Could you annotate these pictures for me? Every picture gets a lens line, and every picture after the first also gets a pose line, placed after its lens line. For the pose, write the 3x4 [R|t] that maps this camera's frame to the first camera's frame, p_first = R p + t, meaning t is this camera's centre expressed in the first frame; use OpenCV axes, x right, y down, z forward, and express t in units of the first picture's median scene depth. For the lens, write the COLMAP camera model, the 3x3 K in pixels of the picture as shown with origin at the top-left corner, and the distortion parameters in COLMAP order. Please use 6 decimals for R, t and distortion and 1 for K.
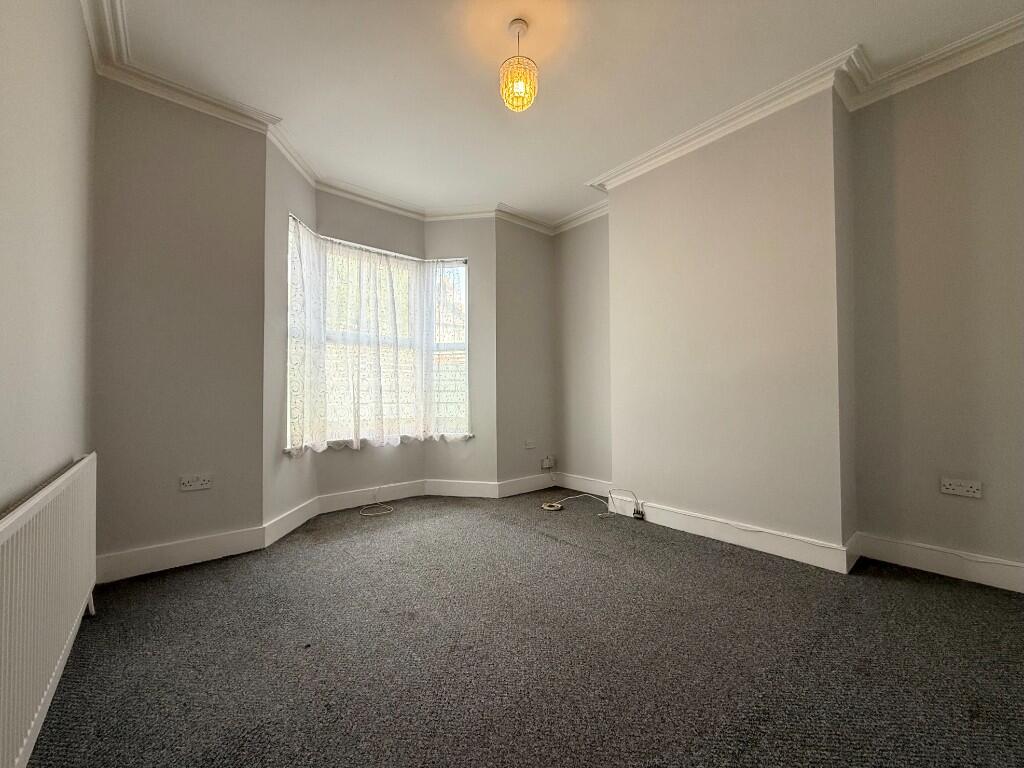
lens RADIAL K [[406.4, 0, 512.0], [0, 406.4, 384.0], [0, 0, 1]] dist [-0.001409, -0.000145]
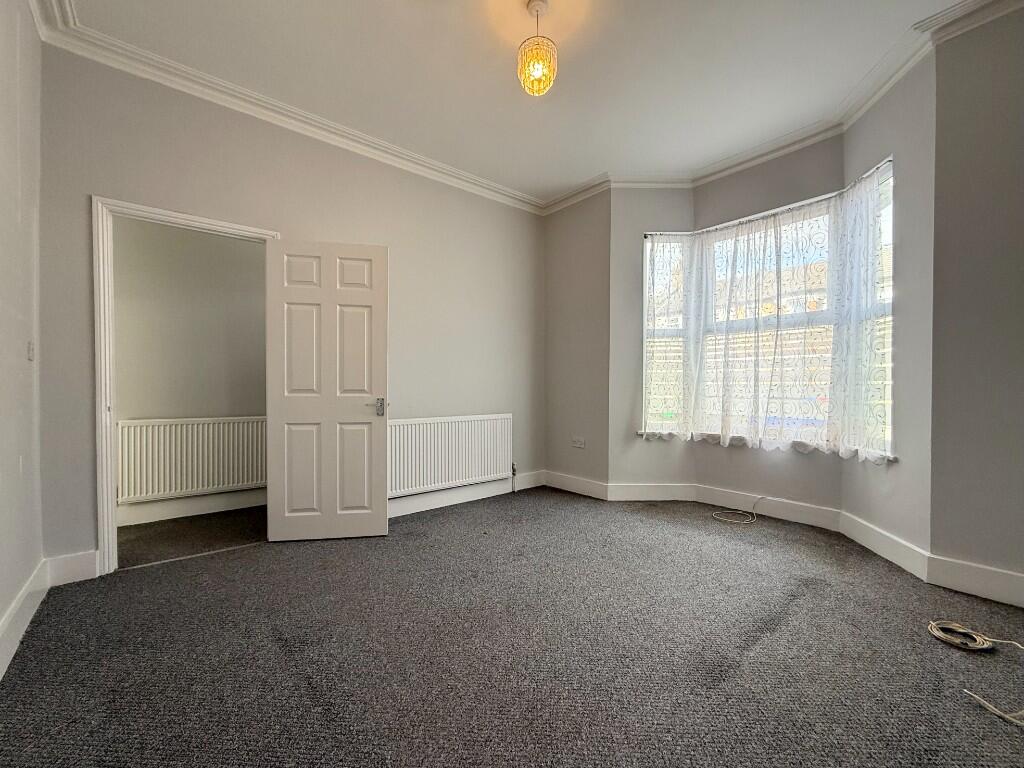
lens RADIAL K [[415.6, 0, 511.1], [0, 415.6, 390.7], [0, 0, 1]] dist [0.000174, 0.000104]
pose [[-0.000373, 0.011947, -0.999929, 0.567419], [0.020145, 0.999726, 0.011937, 0.013190], [0.999797, -0.020139, -0.000614, 0.512947]]
